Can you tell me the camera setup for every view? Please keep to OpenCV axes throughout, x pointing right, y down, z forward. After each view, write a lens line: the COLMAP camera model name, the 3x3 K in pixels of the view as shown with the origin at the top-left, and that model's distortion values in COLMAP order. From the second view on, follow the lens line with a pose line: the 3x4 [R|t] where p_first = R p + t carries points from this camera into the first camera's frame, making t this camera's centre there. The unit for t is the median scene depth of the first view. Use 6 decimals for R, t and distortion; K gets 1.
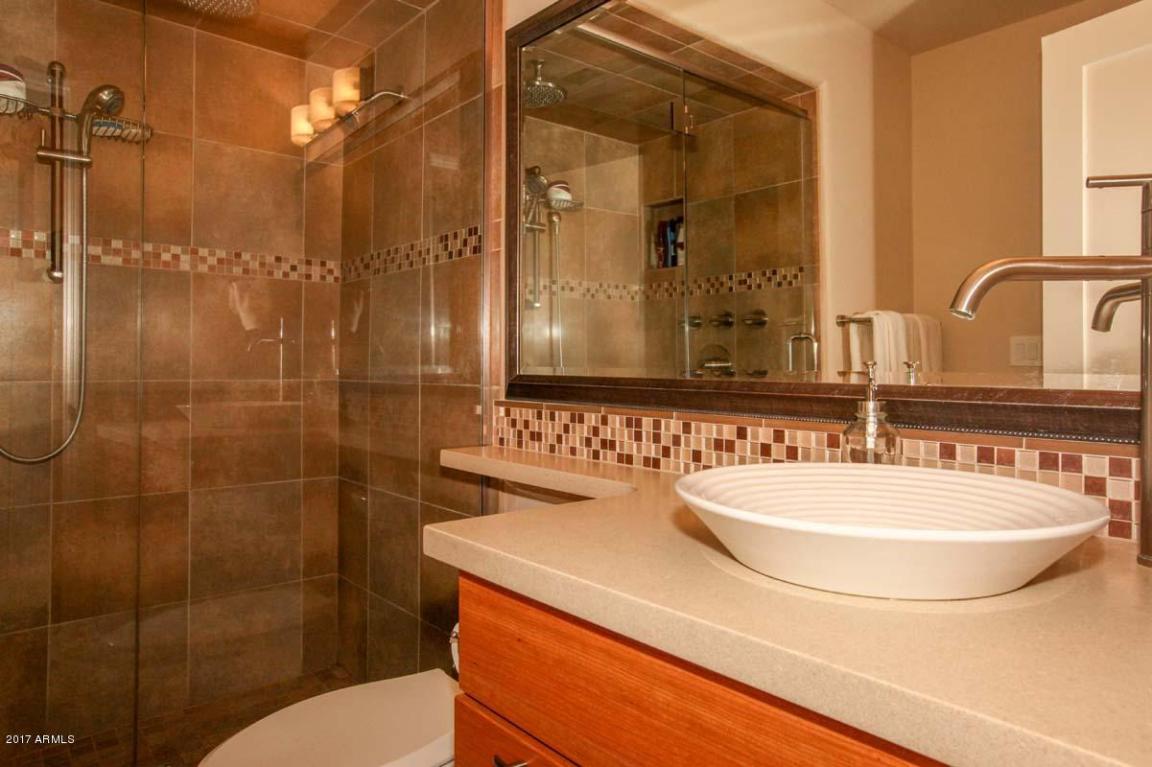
lens RADIAL K [[741.4, 0, 573.9], [0, 741.4, 373.4], [0, 0, 1]] dist [-0.059633, -0.001011]
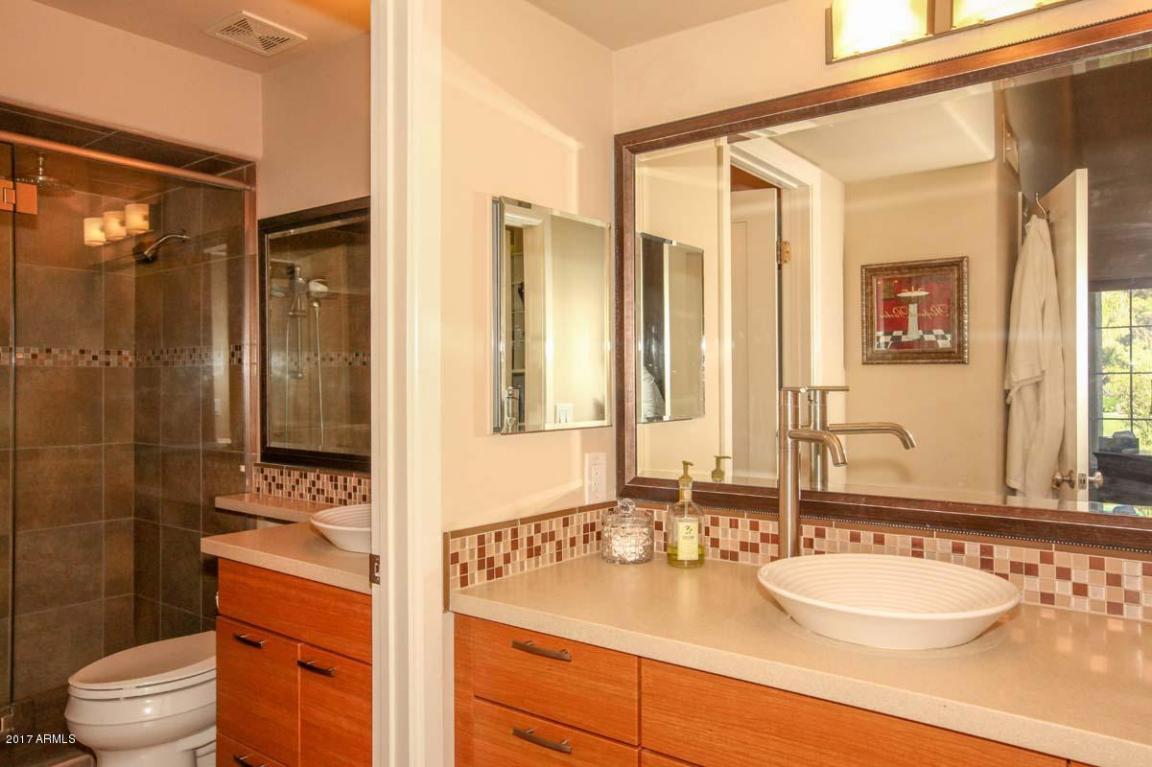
lens RADIAL K [[815.6, 0, 577.8], [0, 815.6, 386.8], [0, 0, 1]] dist [-0.023428, 0.014145]
pose [[0.974828, -0.008162, 0.222810, 0.170932], [0.008178, 0.999966, 0.000851, -0.114888], [-0.222809, 0.000992, 0.974862, -0.771372]]
